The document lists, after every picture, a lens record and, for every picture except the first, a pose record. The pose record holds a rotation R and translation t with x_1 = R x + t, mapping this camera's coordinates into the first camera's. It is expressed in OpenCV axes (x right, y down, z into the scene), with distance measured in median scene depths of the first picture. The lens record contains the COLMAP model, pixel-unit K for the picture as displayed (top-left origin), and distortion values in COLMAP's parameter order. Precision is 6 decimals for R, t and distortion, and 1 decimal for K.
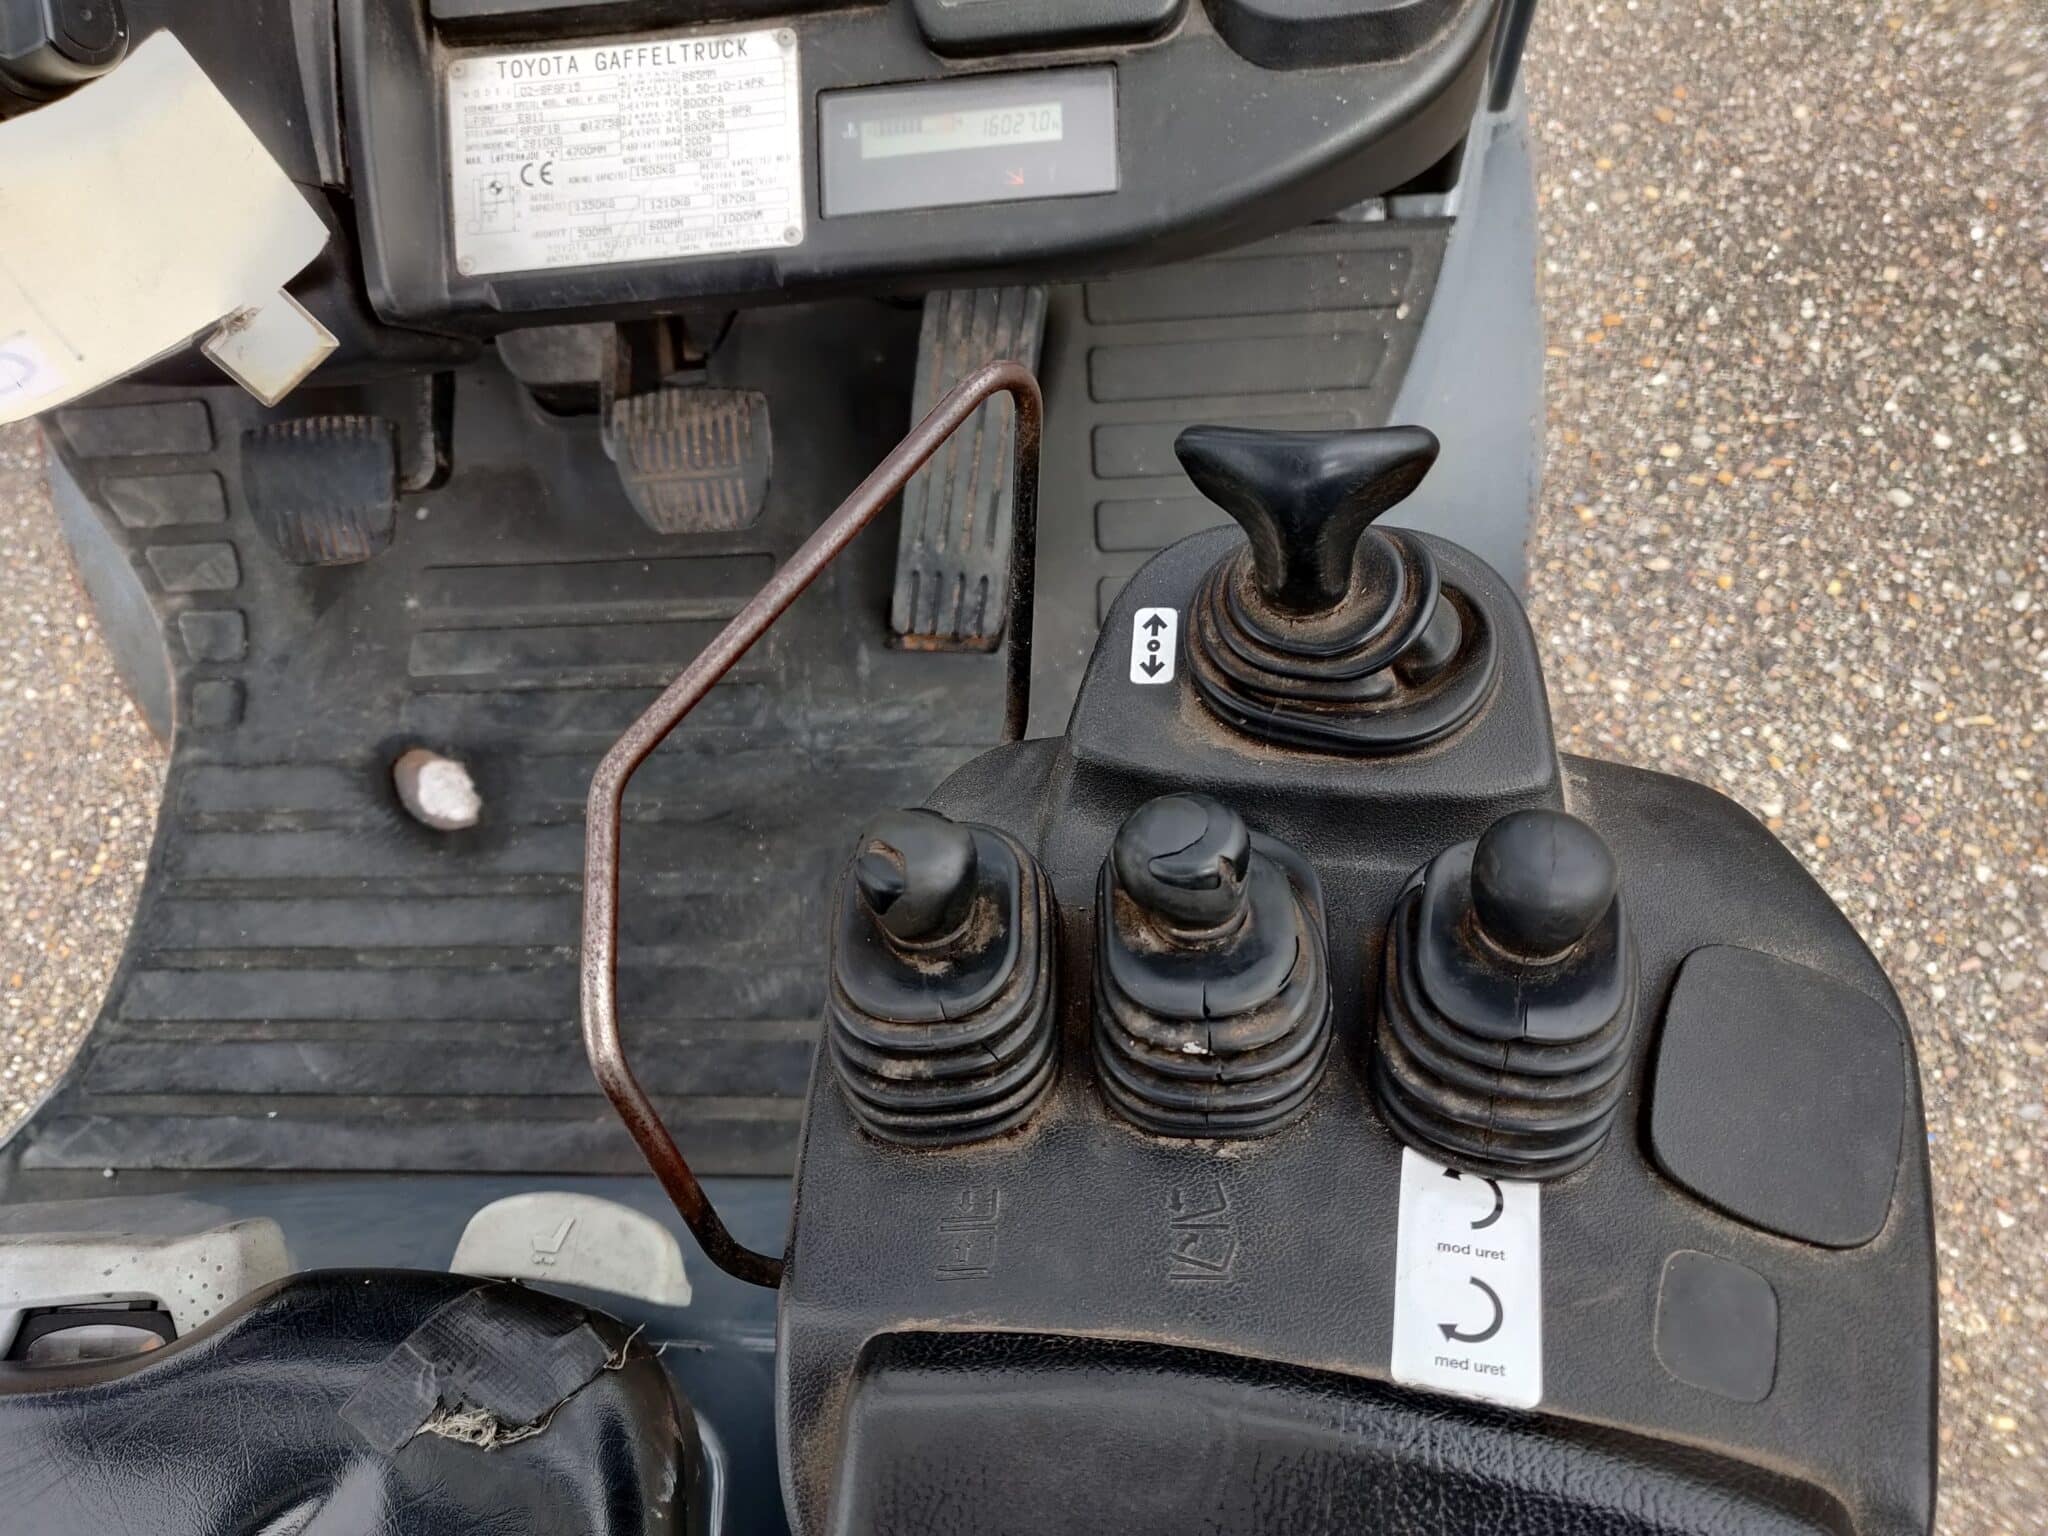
lens RADIAL K [[1615.6, 0, 1019.2], [0, 1615.6, 824.8], [0, 0, 1]] dist [-0.071711, 0.138634]
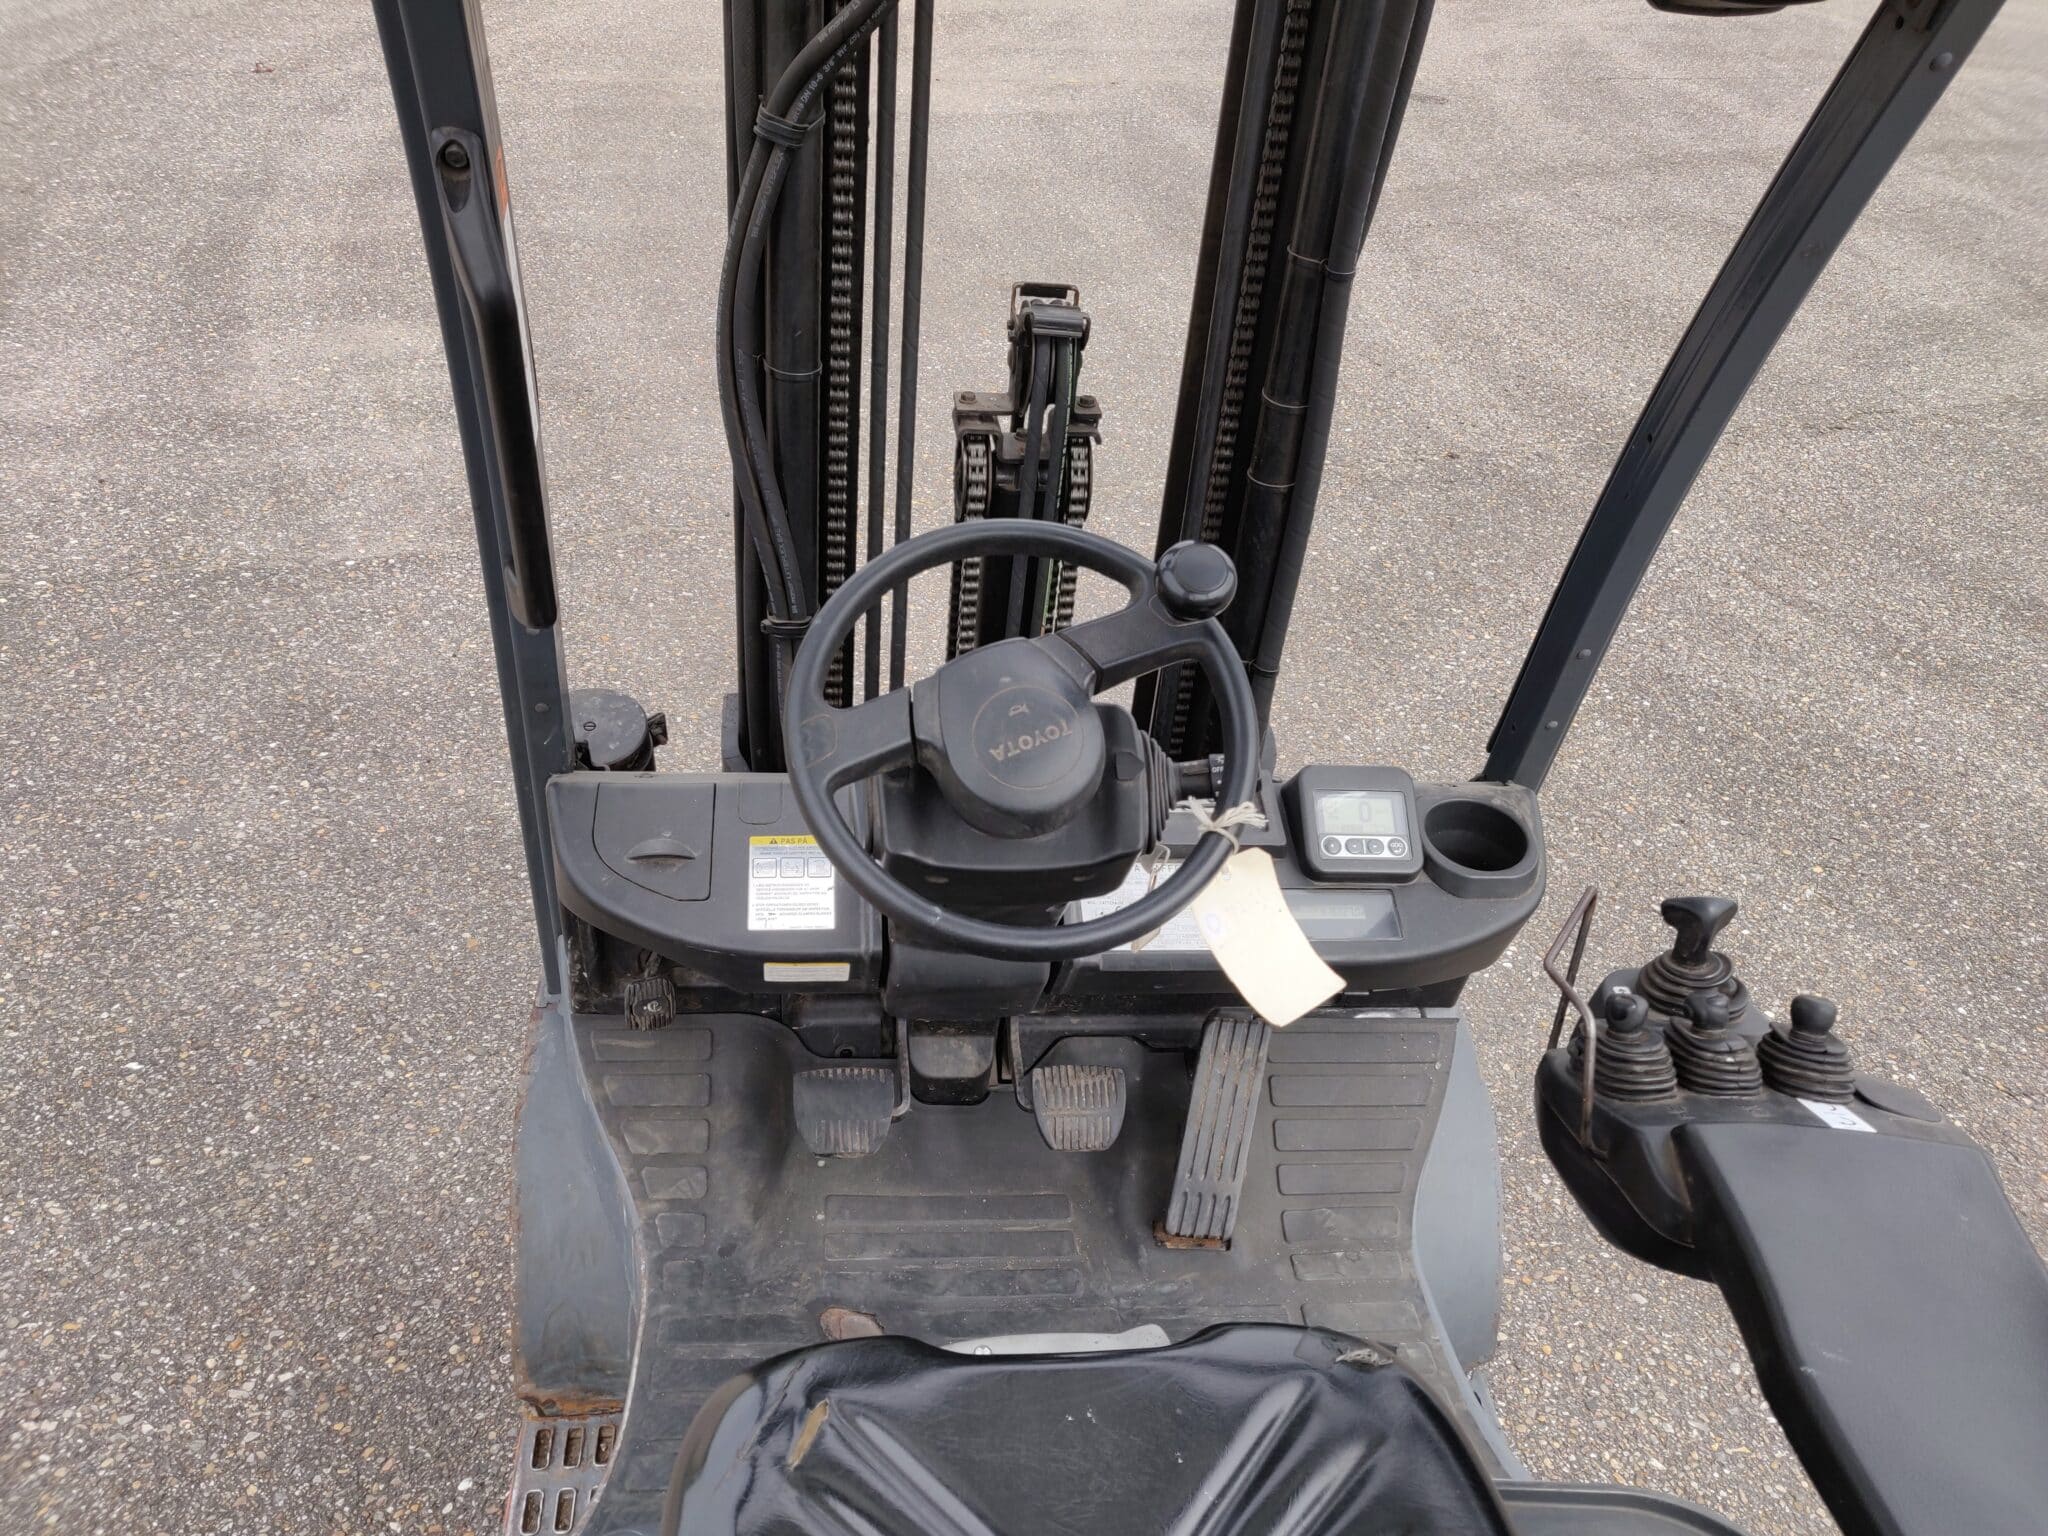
lens RADIAL K [[1597.3, 0, 1024.0], [0, 1597.3, 768.0], [0, 0, 1]] dist [0.002444, 0.046600]
pose [[0.967814, 0.122959, 0.219583, -0.390136], [0.041407, 0.782828, -0.620859, 0.312383], [-0.248236, 0.609968, 0.752541, -0.273424]]
